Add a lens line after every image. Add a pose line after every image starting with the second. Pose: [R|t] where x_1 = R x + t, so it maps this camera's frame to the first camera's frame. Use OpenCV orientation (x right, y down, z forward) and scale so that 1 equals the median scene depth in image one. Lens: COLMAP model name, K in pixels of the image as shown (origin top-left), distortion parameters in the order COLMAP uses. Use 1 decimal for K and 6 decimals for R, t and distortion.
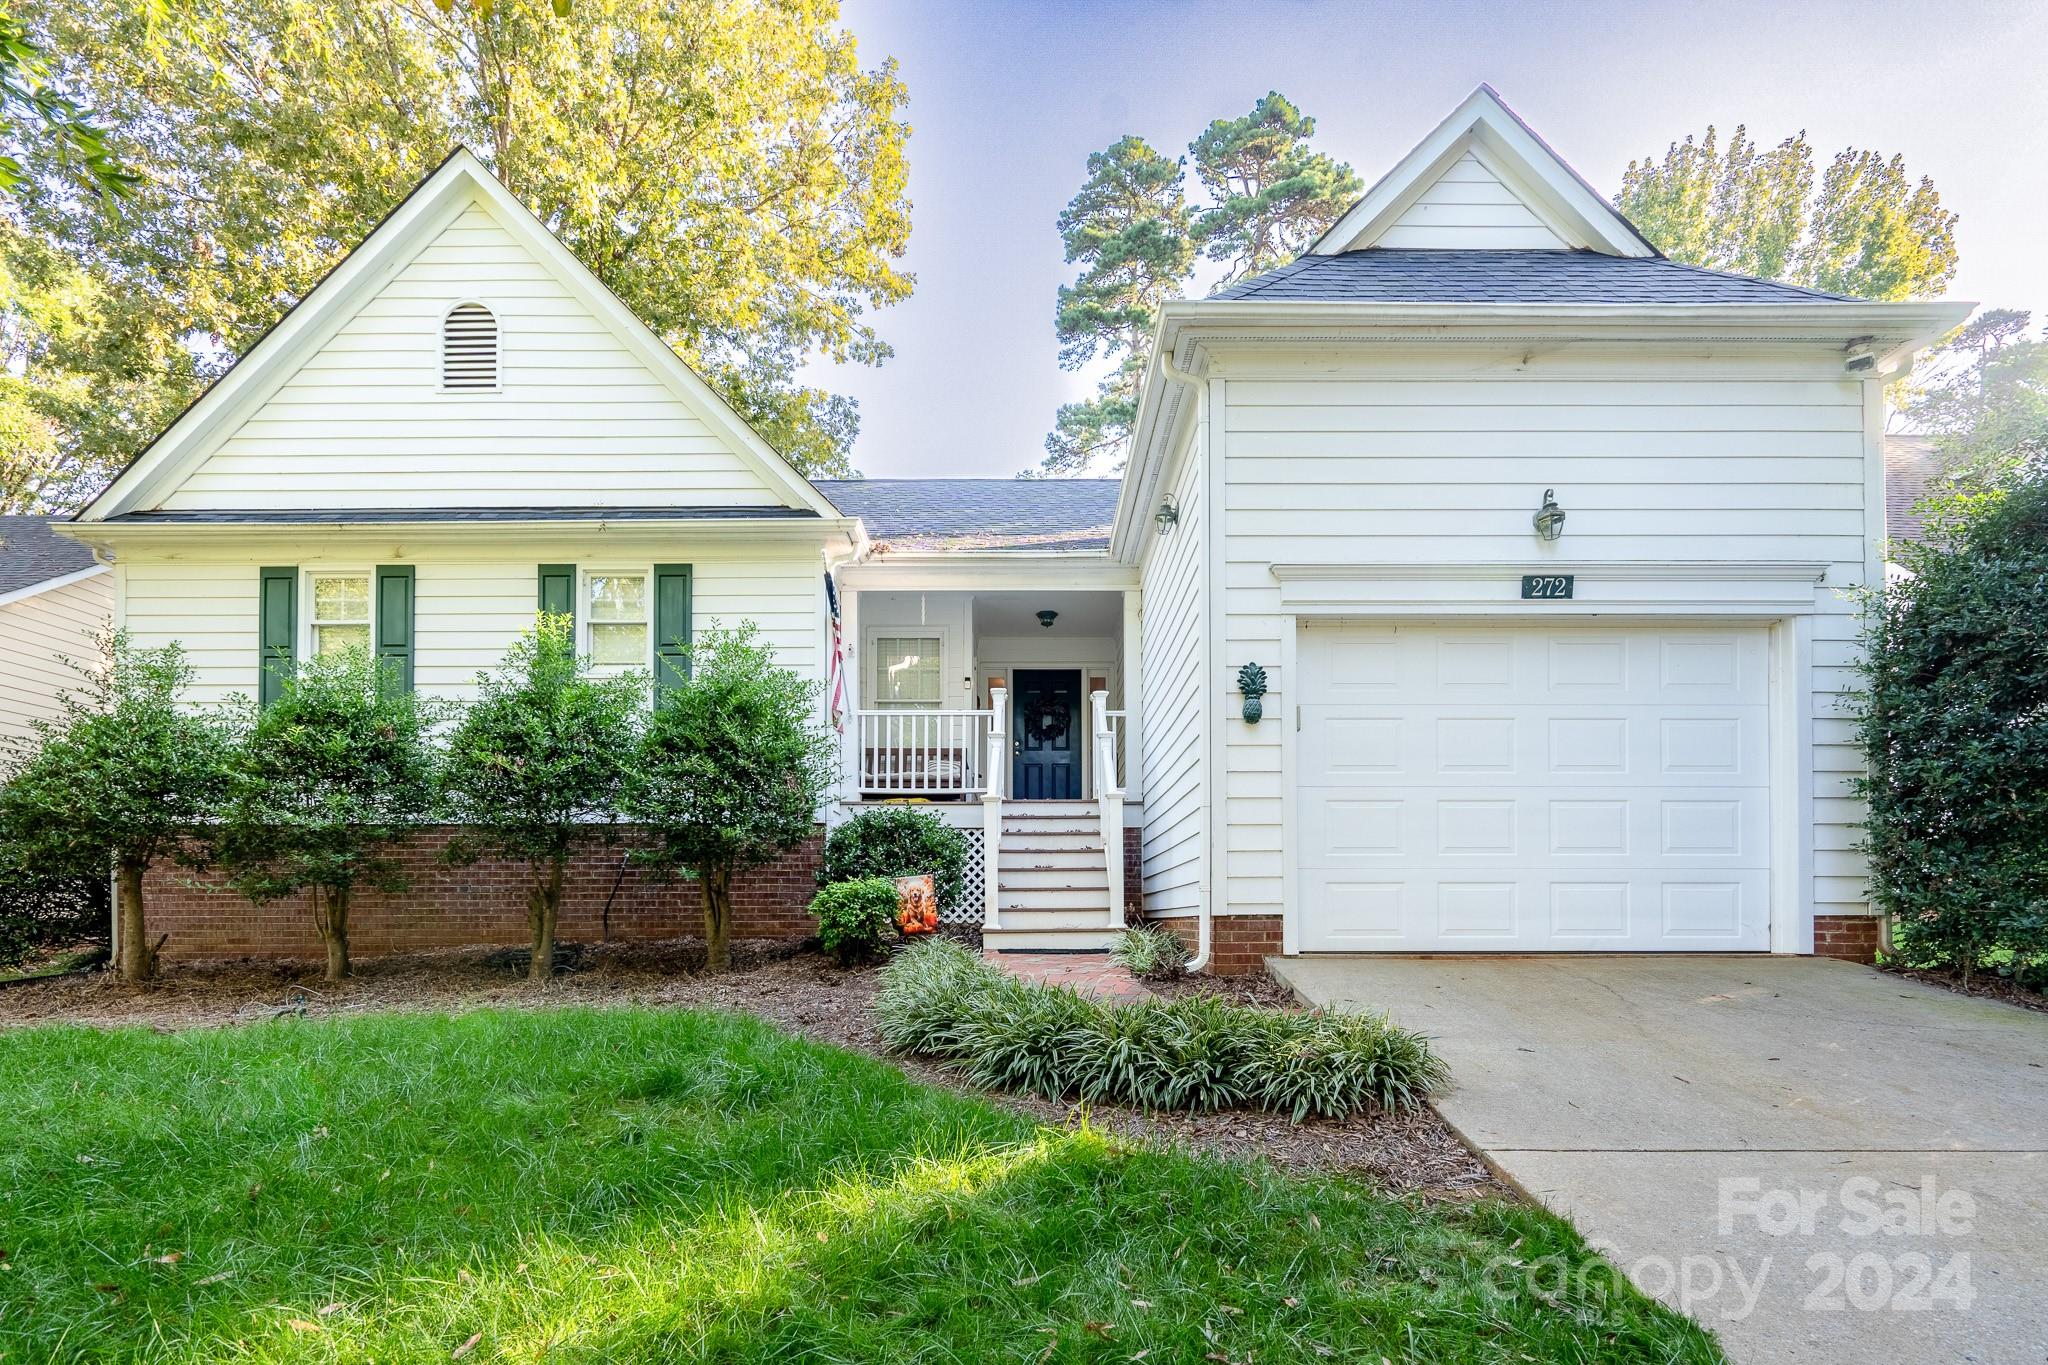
lens RADIAL K [[957.2, 0, 1084.3], [0, 957.2, 849.2], [0, 0, 1]] dist [-0.003935, 0.002387]
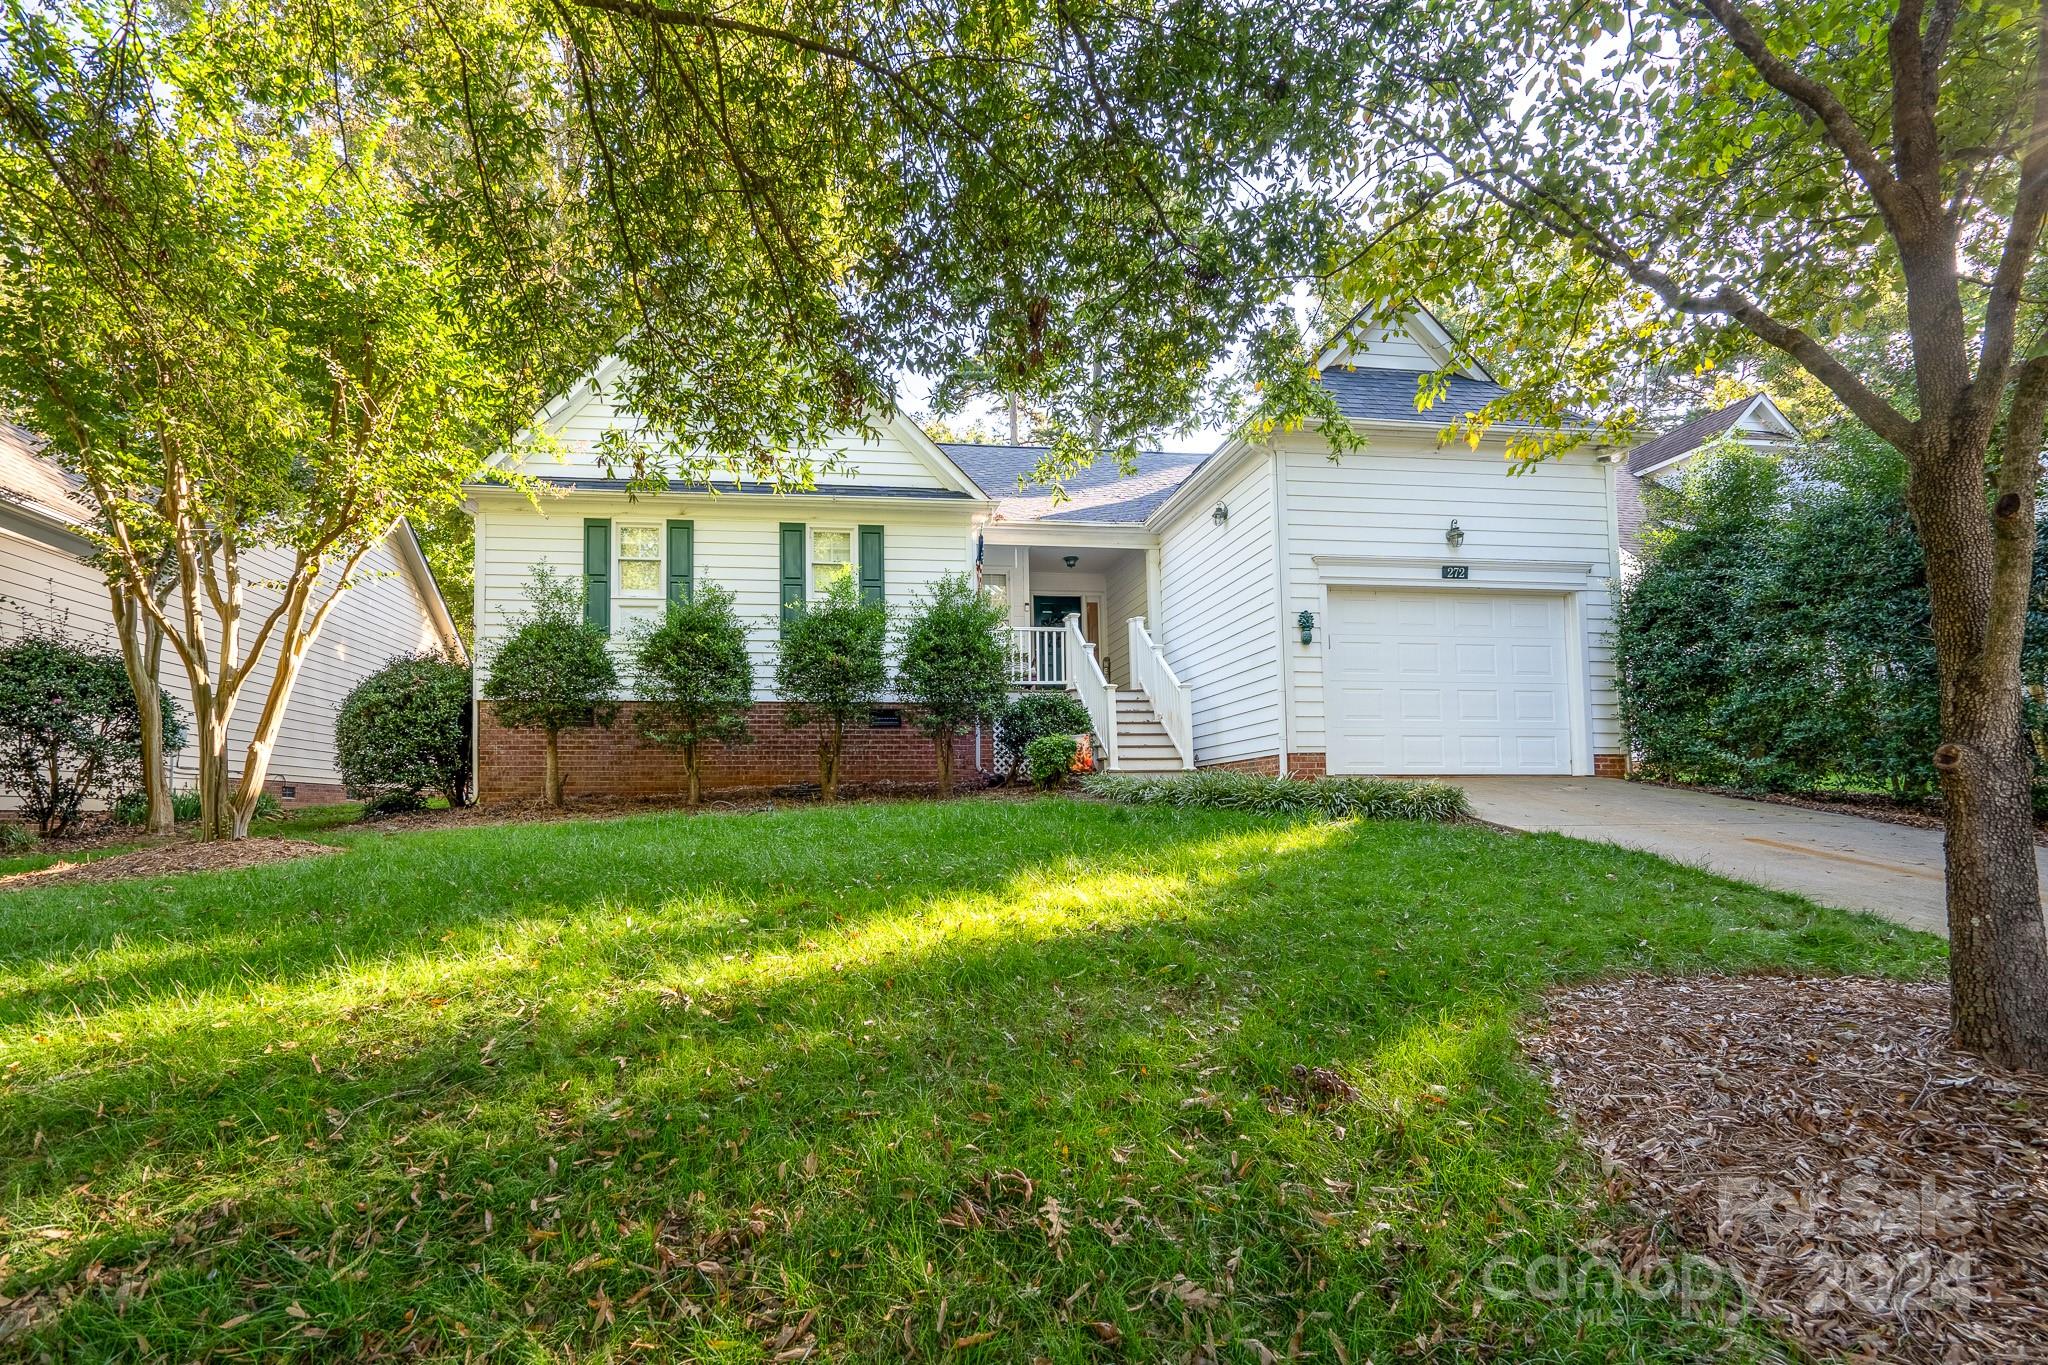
lens RADIAL K [[933.6, 0, 1013.7], [0, 933.6, 691.2], [0, 0, 1]] dist [-0.005004, 0.002160]
pose [[0.988405, 0.010393, 0.151482, -0.607344], [-0.000990, 0.998074, -0.062020, 0.060917], [-0.151835, 0.061151, 0.986512, -0.602439]]
